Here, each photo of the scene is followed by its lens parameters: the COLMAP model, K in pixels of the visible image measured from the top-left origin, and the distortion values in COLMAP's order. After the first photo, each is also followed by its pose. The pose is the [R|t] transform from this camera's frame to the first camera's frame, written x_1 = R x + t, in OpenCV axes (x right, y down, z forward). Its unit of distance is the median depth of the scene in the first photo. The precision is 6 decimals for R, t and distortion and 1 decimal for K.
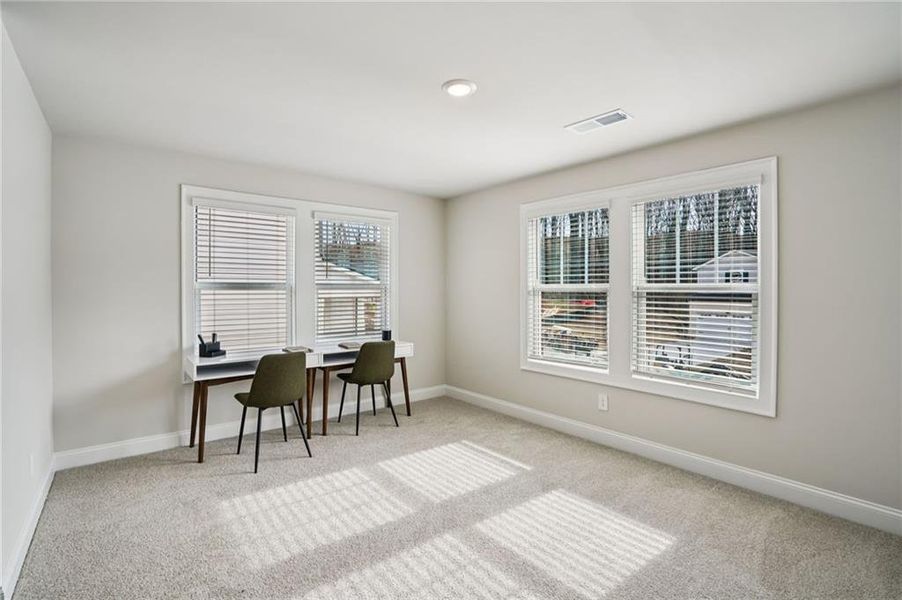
lens RADIAL K [[413.2, 0, 444.5], [0, 413.2, 295.2], [0, 0, 1]] dist [-0.053863, 0.018510]
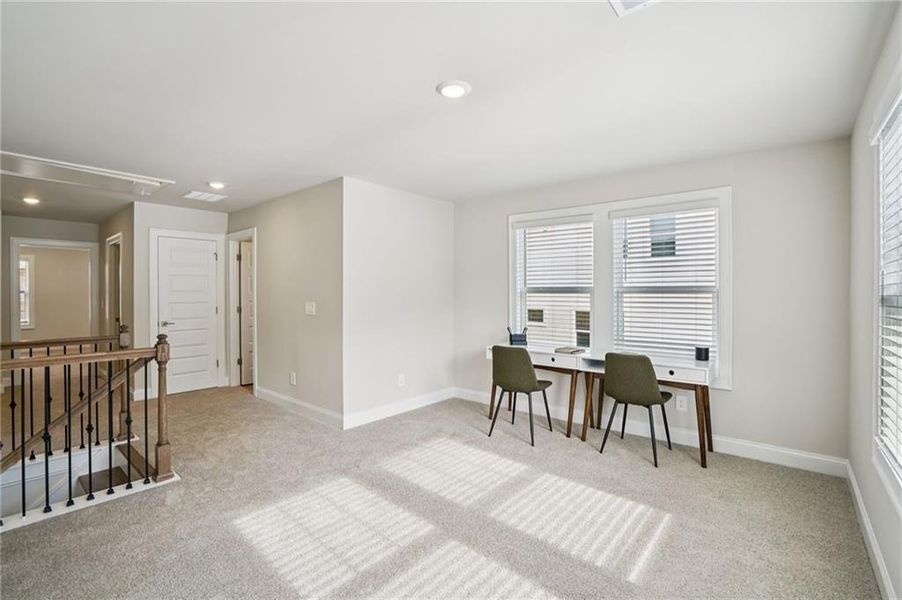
lens RADIAL K [[413.2, 0, 444.5], [0, 413.2, 295.2], [0, 0, 1]] dist [-0.053863, 0.018510]
pose [[0.185945, 0.005832, -0.982543, 0.662588], [-0.014857, 0.999885, 0.003123, -0.006581], [0.982448, 0.014017, 0.186010, 0.526759]]
